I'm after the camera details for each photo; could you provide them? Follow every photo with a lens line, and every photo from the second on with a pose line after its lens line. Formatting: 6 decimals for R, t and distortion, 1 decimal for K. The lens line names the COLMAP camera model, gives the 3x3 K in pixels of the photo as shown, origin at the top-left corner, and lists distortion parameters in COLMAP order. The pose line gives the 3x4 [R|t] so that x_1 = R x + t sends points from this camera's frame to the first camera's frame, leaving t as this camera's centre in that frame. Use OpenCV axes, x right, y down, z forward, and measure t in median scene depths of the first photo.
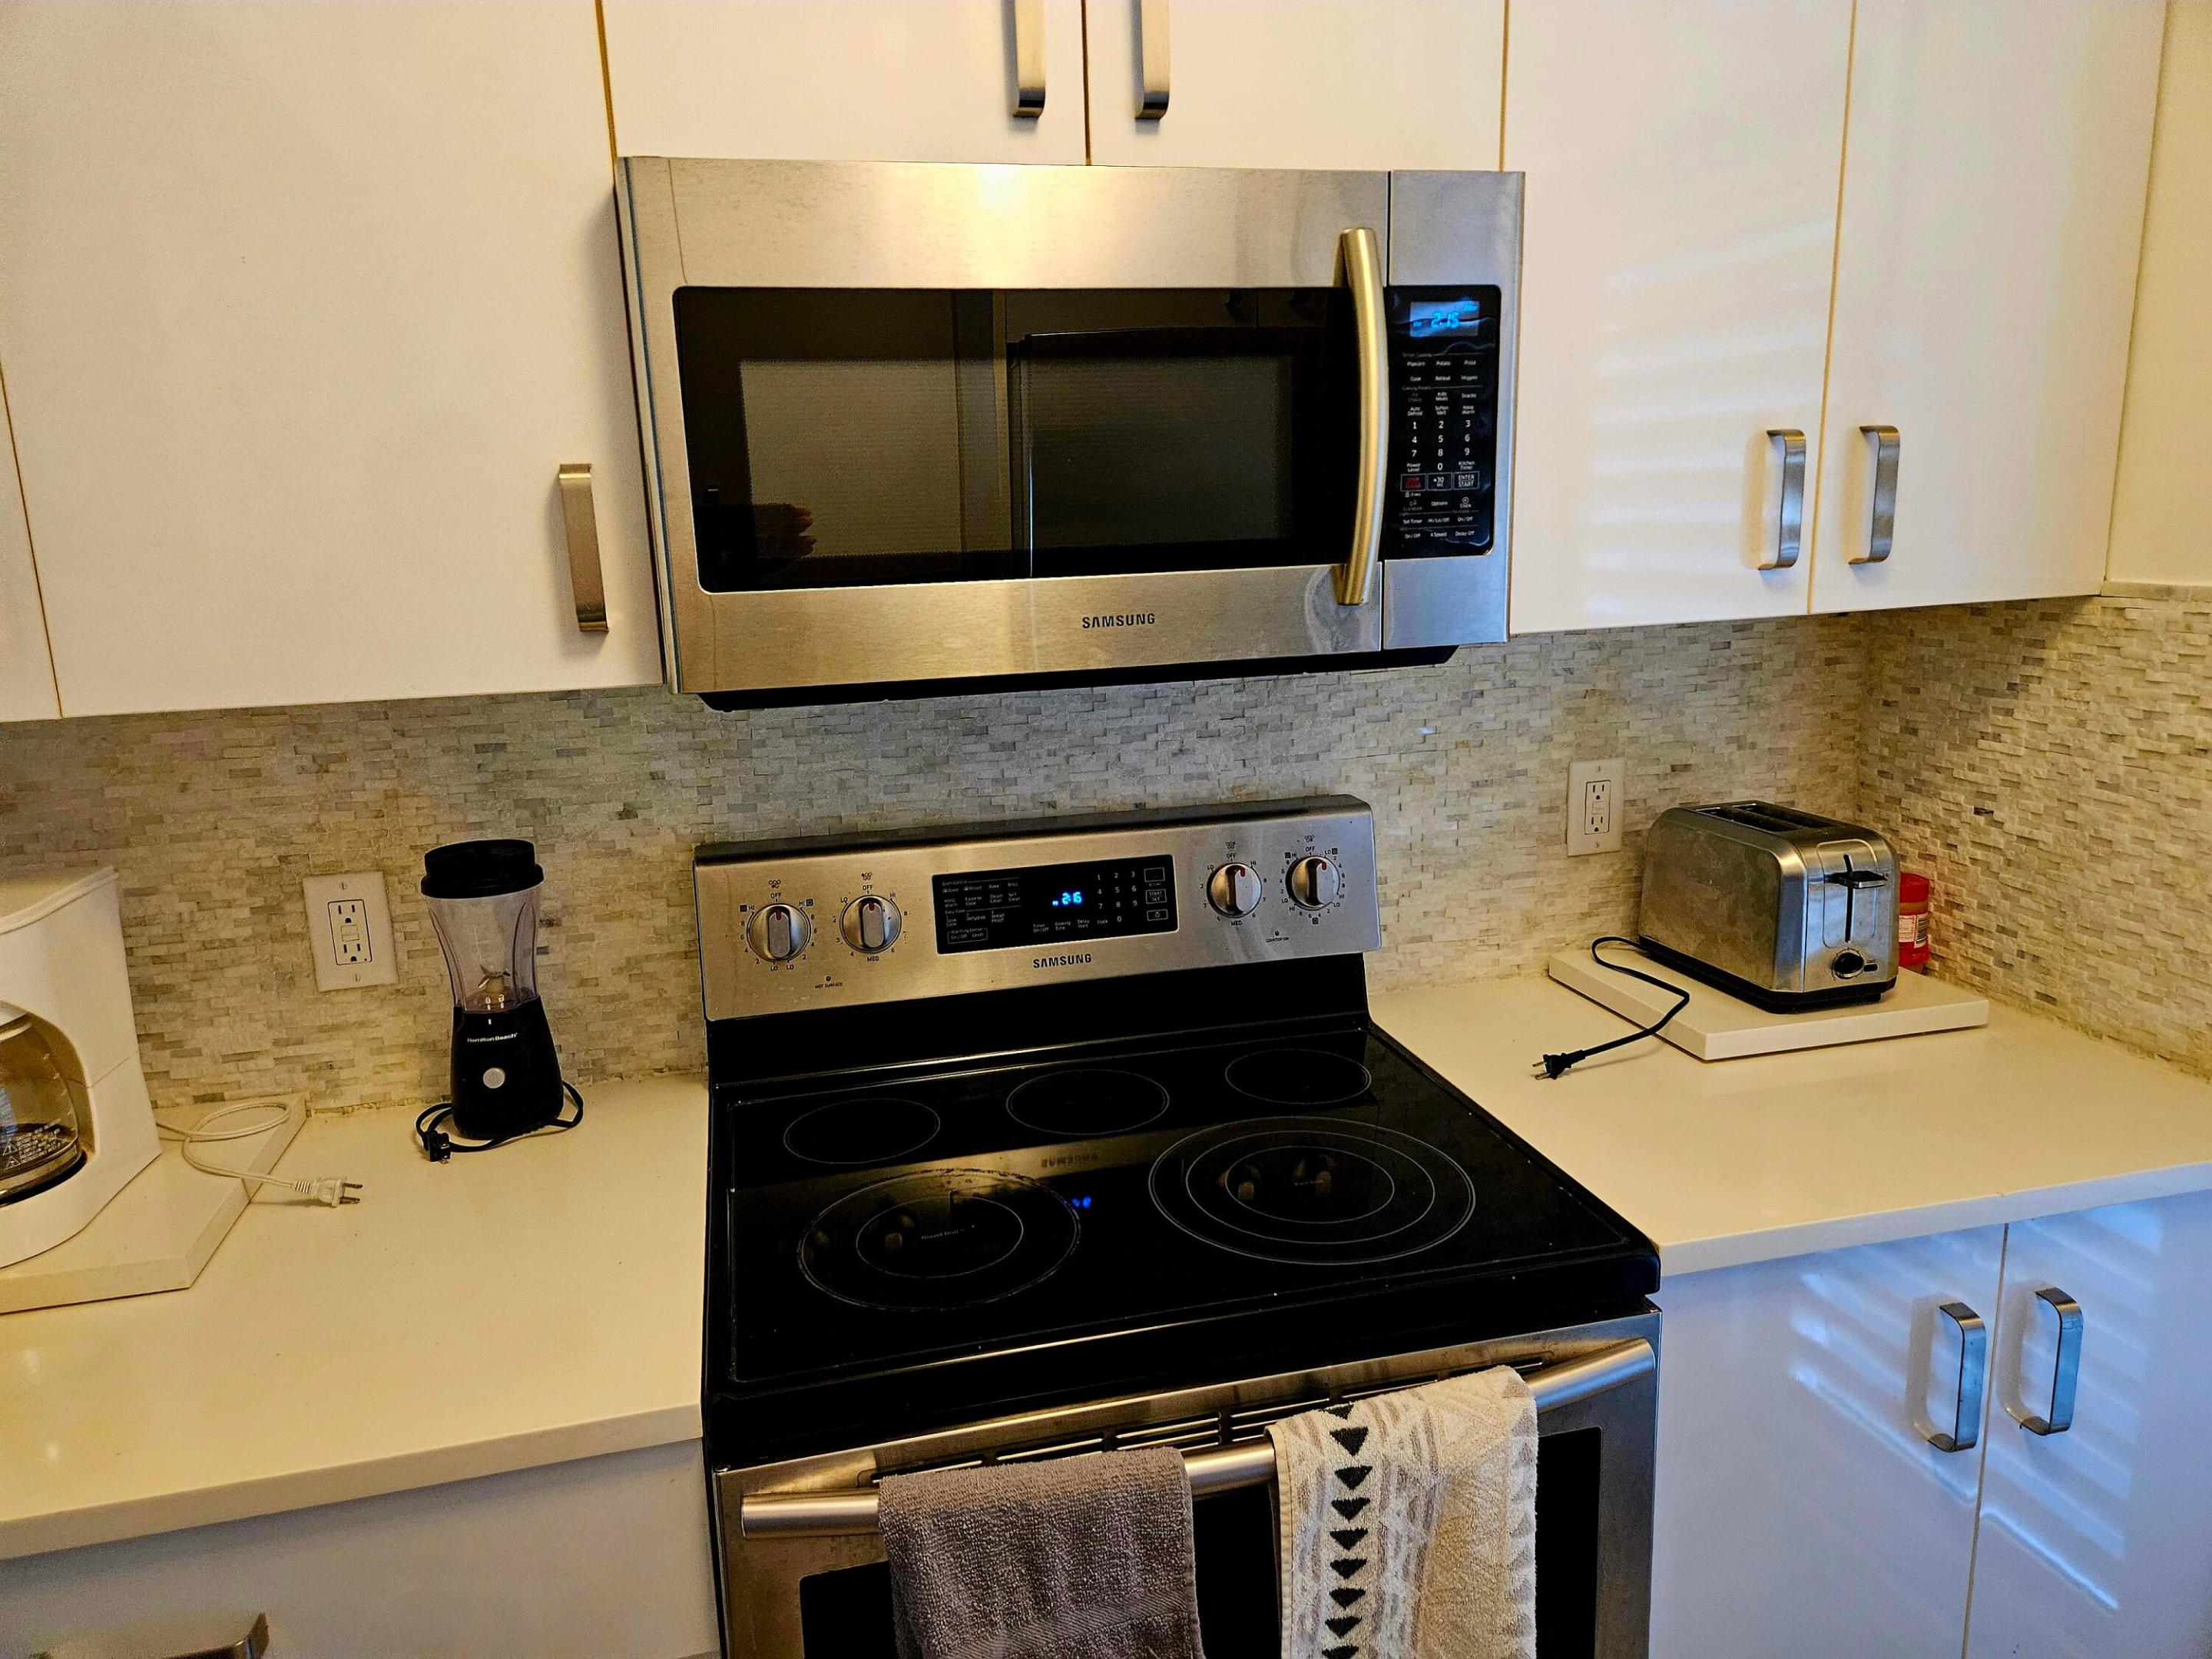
lens RADIAL K [[1462.3, 0, 1104.5], [0, 1462.3, 811.2], [0, 0, 1]] dist [0.054323, -0.037817]
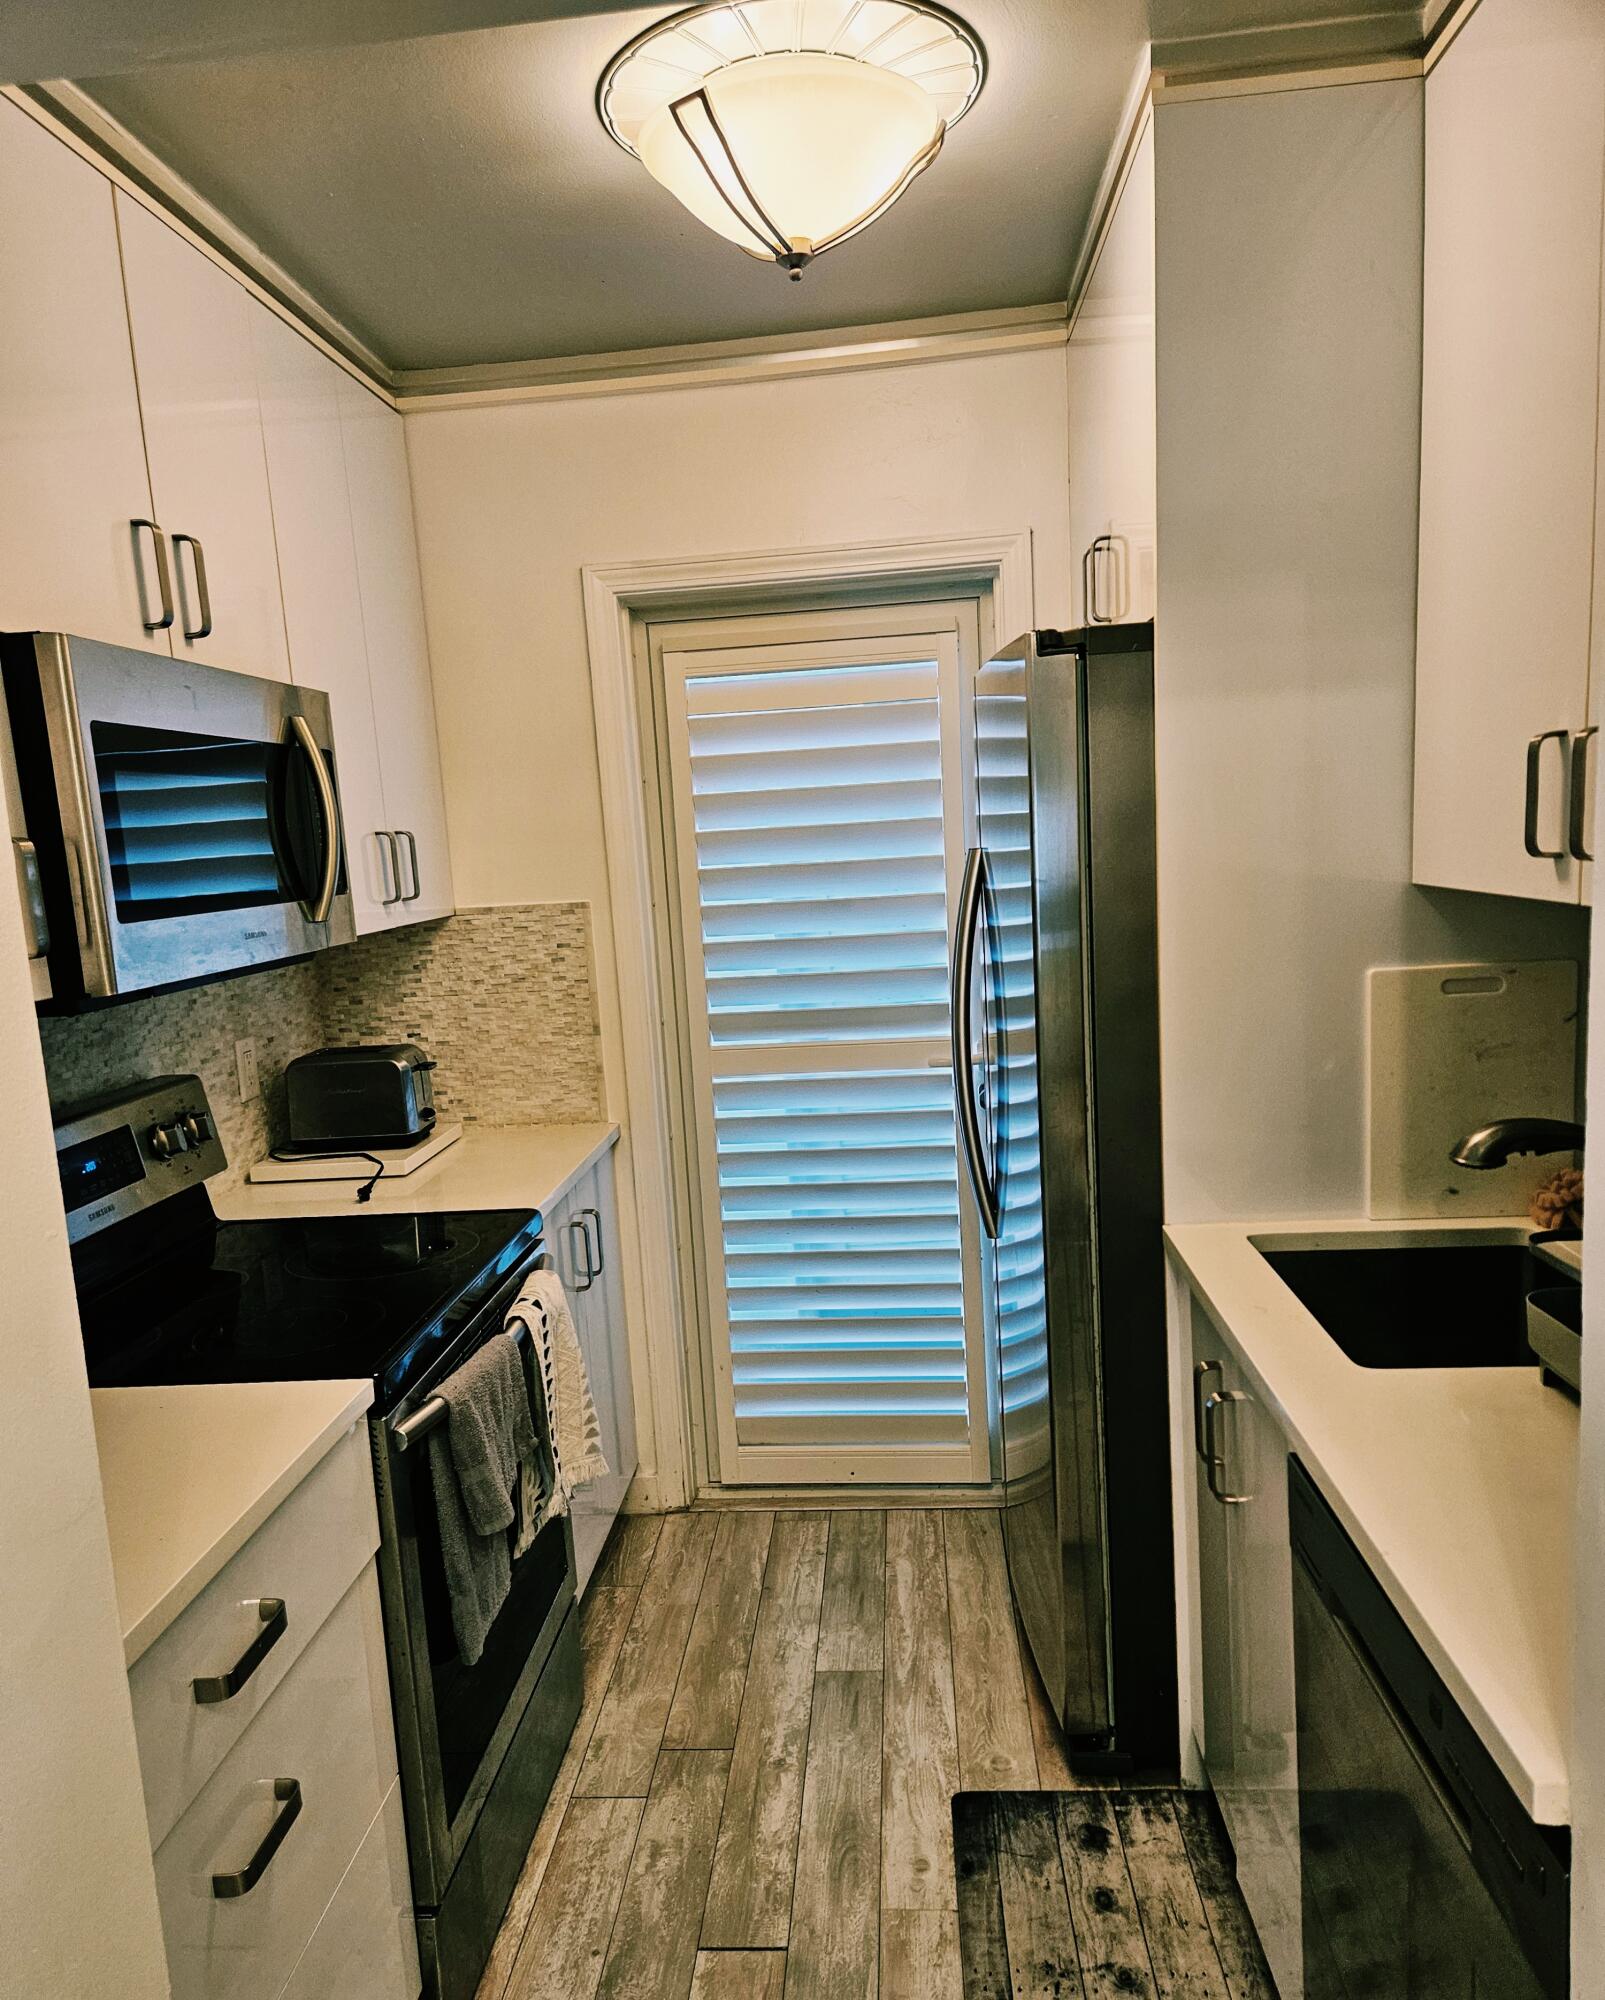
lens RADIAL K [[1379.3, 0, 810.4], [0, 1379.3, 1017.1], [0, 0, 1]] dist [-0.003895, -0.001027]
pose [[0.309633, -0.110758, 0.944384, -0.884360], [0.240471, 0.970028, 0.034922, 0.037606], [-0.919946, 0.216284, 0.326986, -0.035503]]
